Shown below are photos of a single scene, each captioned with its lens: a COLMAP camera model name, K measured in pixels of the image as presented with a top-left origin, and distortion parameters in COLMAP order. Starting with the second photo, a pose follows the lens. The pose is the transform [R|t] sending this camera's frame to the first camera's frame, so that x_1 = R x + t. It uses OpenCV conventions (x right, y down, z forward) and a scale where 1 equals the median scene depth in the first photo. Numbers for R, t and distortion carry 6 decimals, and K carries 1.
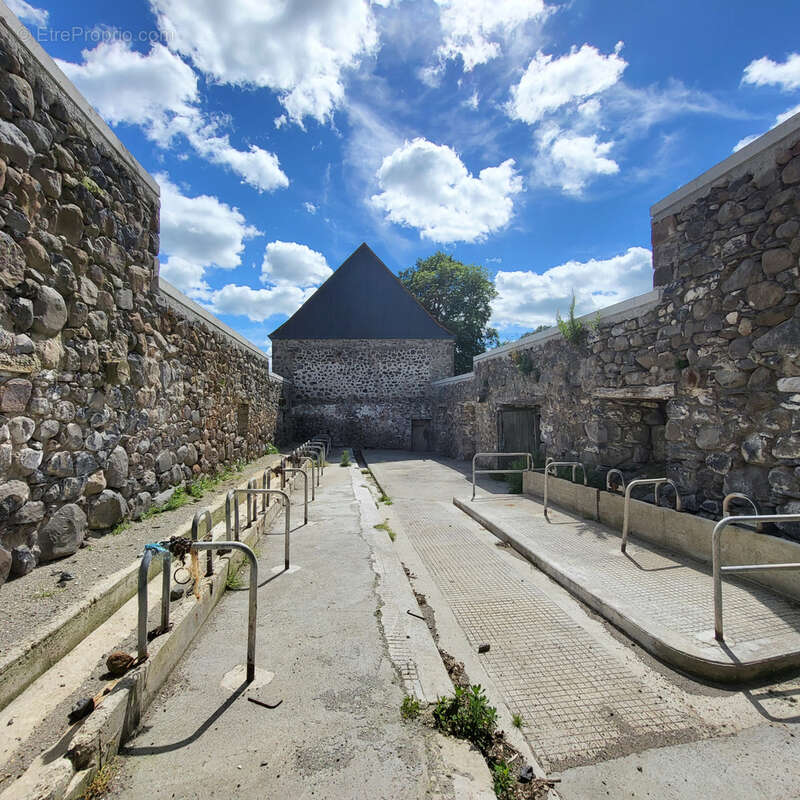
lens RADIAL K [[404.5, 0, 400.0], [0, 404.5, 400.0], [0, 0, 1]] dist [-0.001141, 0.000142]
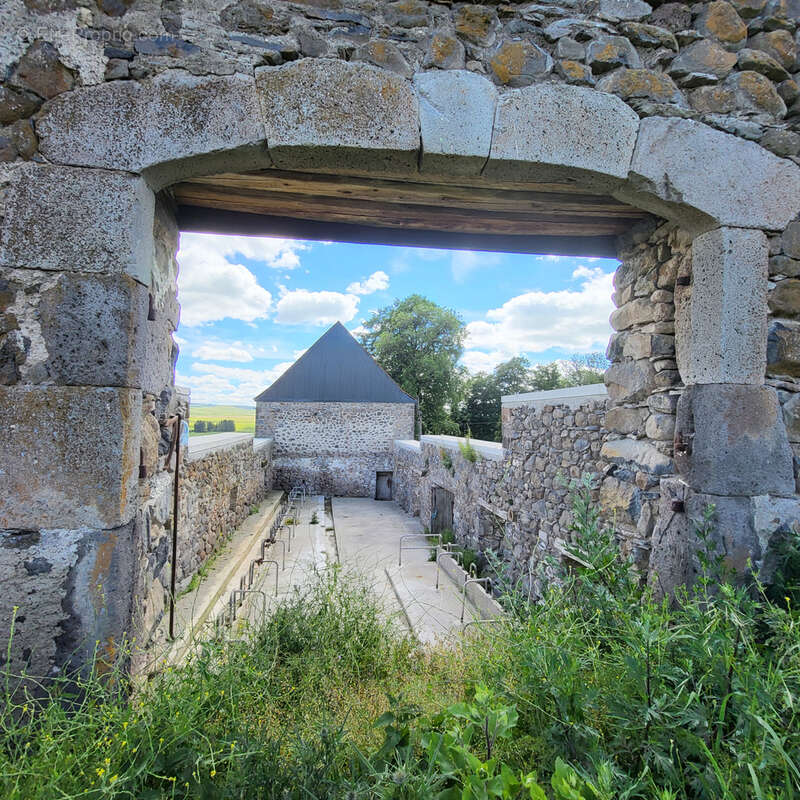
lens RADIAL K [[398.7, 0, 400.0], [0, 398.7, 400.0], [0, 0, 1]] dist [-0.003714, -0.000380]
pose [[0.998791, 0.022339, 0.043781, 0.042970], [-0.020319, 0.998732, -0.046067, -0.109126], [-0.044755, 0.045121, 0.997978, -0.161224]]
